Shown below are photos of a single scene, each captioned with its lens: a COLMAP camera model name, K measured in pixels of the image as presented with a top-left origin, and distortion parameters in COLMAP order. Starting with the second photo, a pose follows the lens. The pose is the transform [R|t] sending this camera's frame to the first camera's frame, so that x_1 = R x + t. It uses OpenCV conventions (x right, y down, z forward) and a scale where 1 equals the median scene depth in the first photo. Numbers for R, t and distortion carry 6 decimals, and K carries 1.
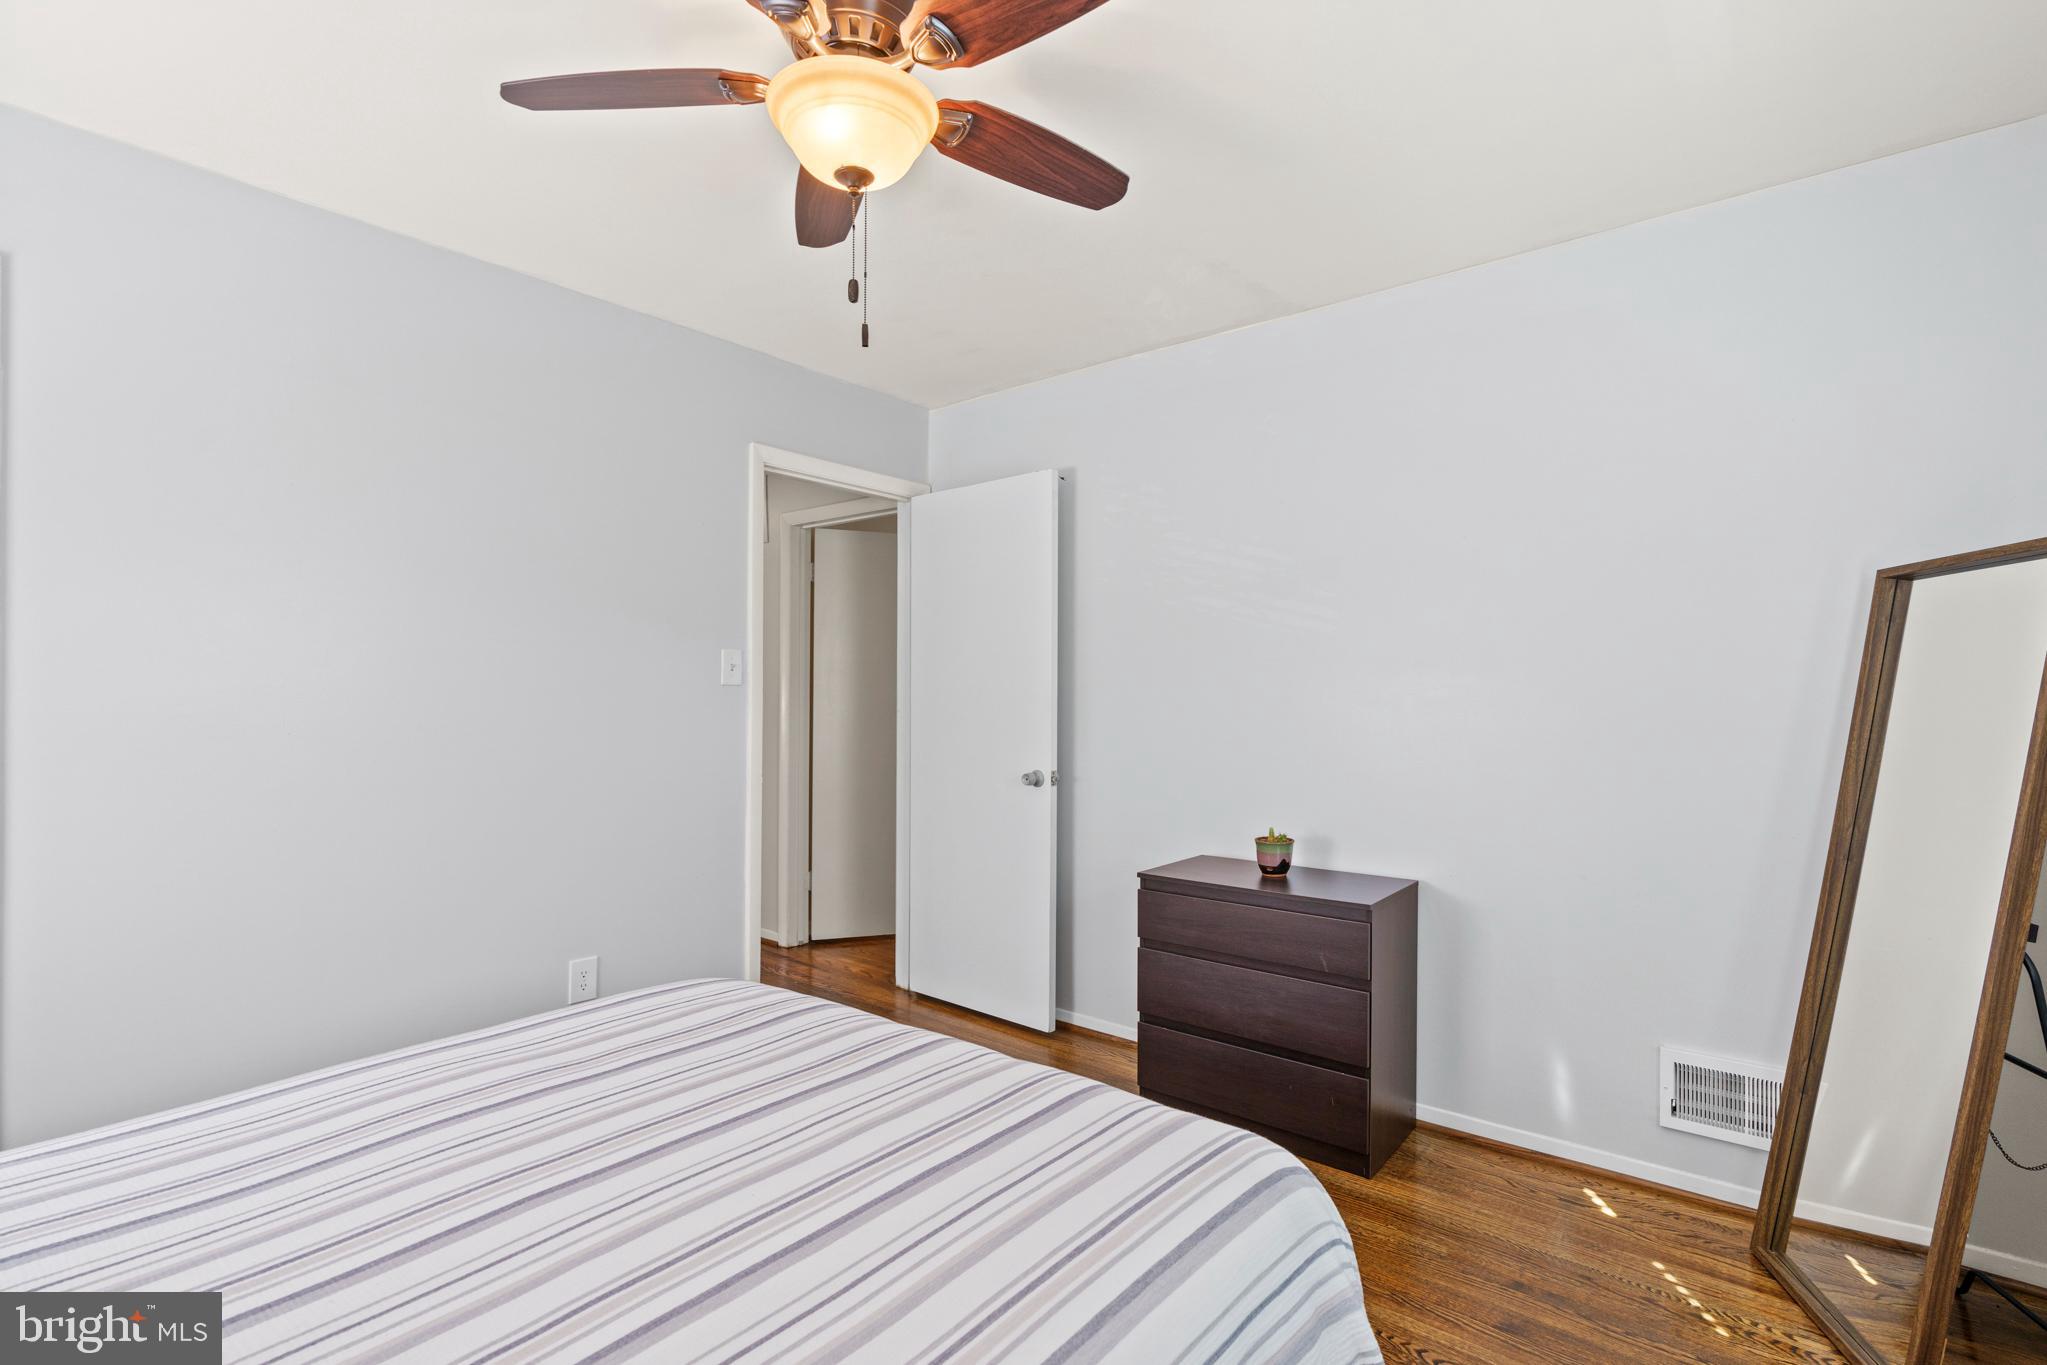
lens RADIAL K [[924.2, 0, 1030.4], [0, 924.2, 683.6], [0, 0, 1]] dist [-0.006886, 0.000346]
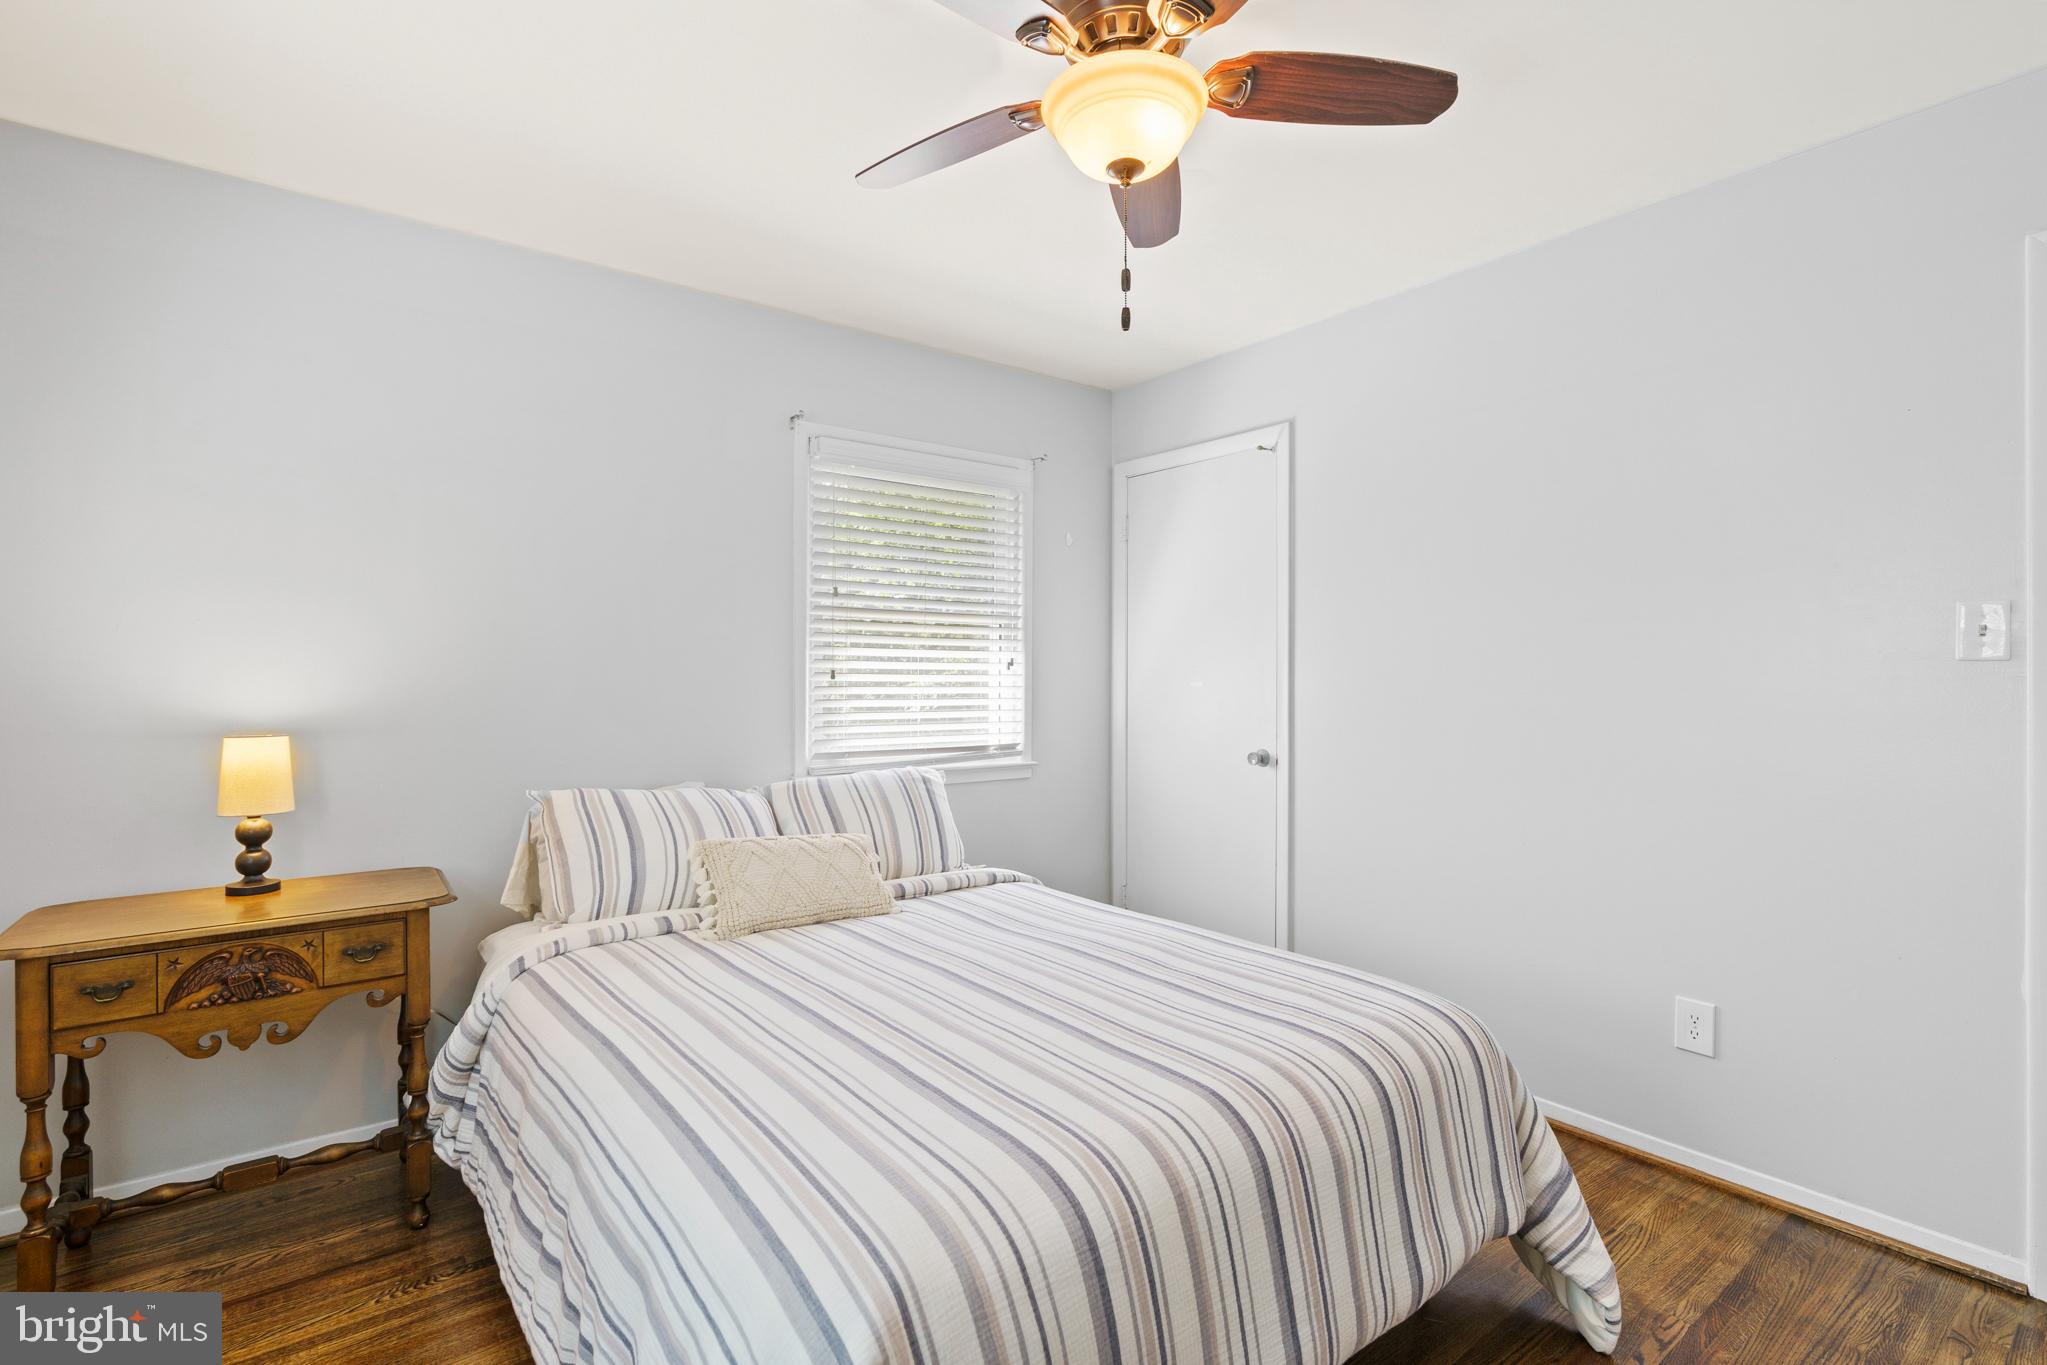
lens RADIAL K [[924.2, 0, 1030.4], [0, 924.2, 683.6], [0, 0, 1]] dist [-0.006886, 0.000346]
pose [[-0.201056, -0.001928, -0.979578, 0.799488], [0.013399, 0.999899, -0.004718, 0.022740], [0.979488, -0.014074, -0.201010, 1.075883]]
